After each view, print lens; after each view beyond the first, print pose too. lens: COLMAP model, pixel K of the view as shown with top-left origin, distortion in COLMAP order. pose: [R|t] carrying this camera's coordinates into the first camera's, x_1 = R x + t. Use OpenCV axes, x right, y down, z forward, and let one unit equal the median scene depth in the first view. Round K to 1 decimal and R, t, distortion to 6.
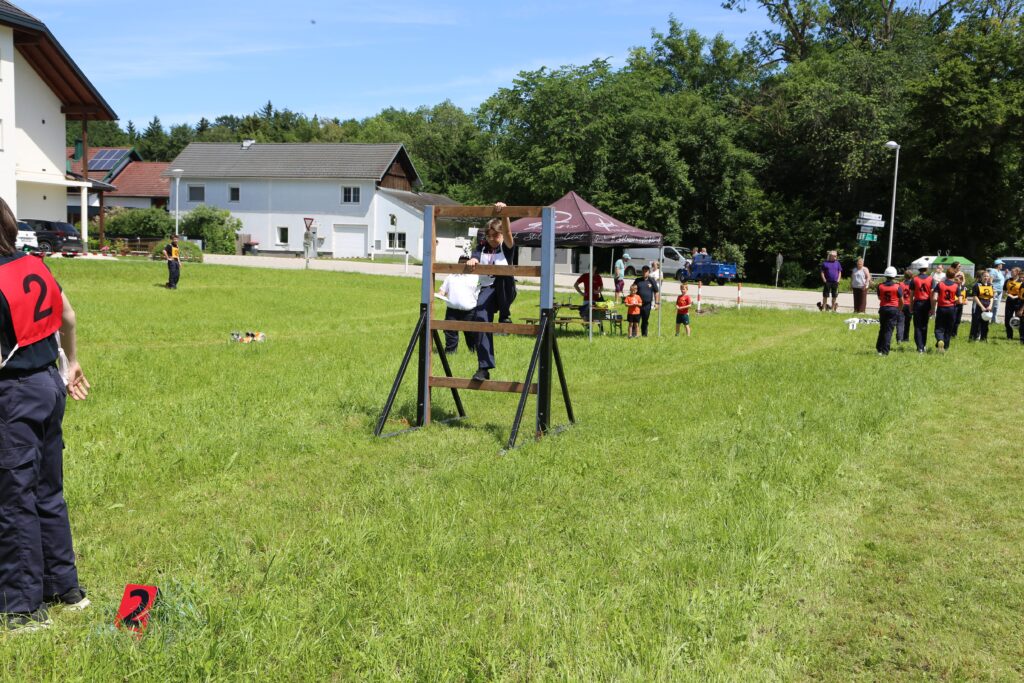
lens RADIAL K [[1163.1, 0, 512.0], [0, 1163.1, 341.5], [0, 0, 1]] dist [0.074735, 0.019978]
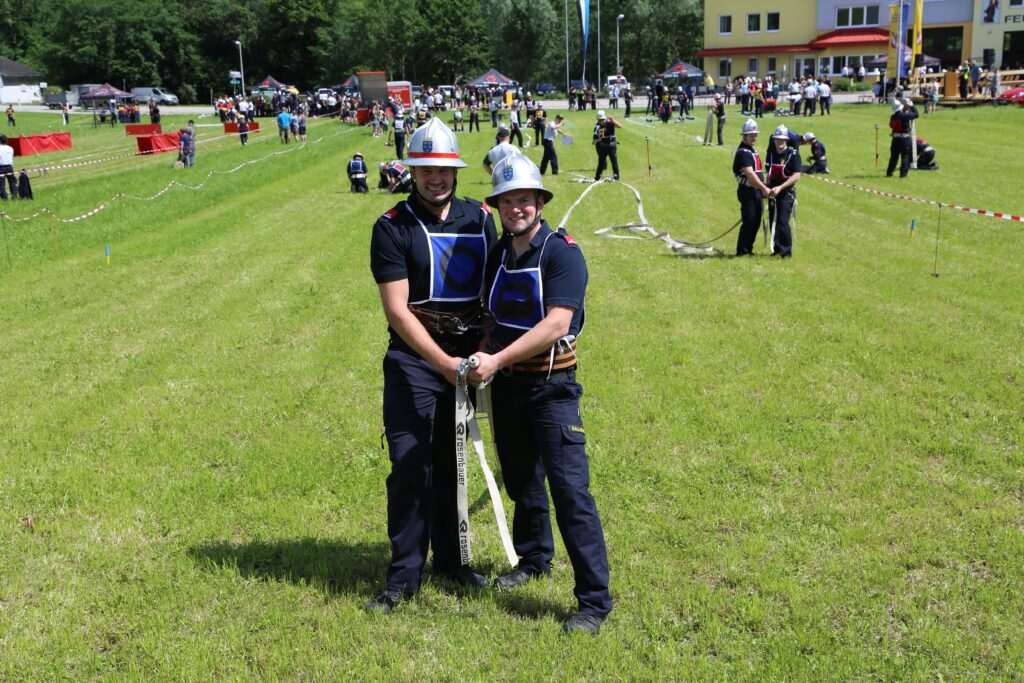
lens RADIAL K [[1163.1, 0, 512.0], [0, 1163.1, 341.5], [0, 0, 1]] dist [0.074735, 0.019978]
pose [[0.922923, -0.144369, 0.356890, -0.077376], [0.088786, 0.981853, 0.167575, 0.058918], [-0.374606, -0.122972, 0.918993, -1.081655]]
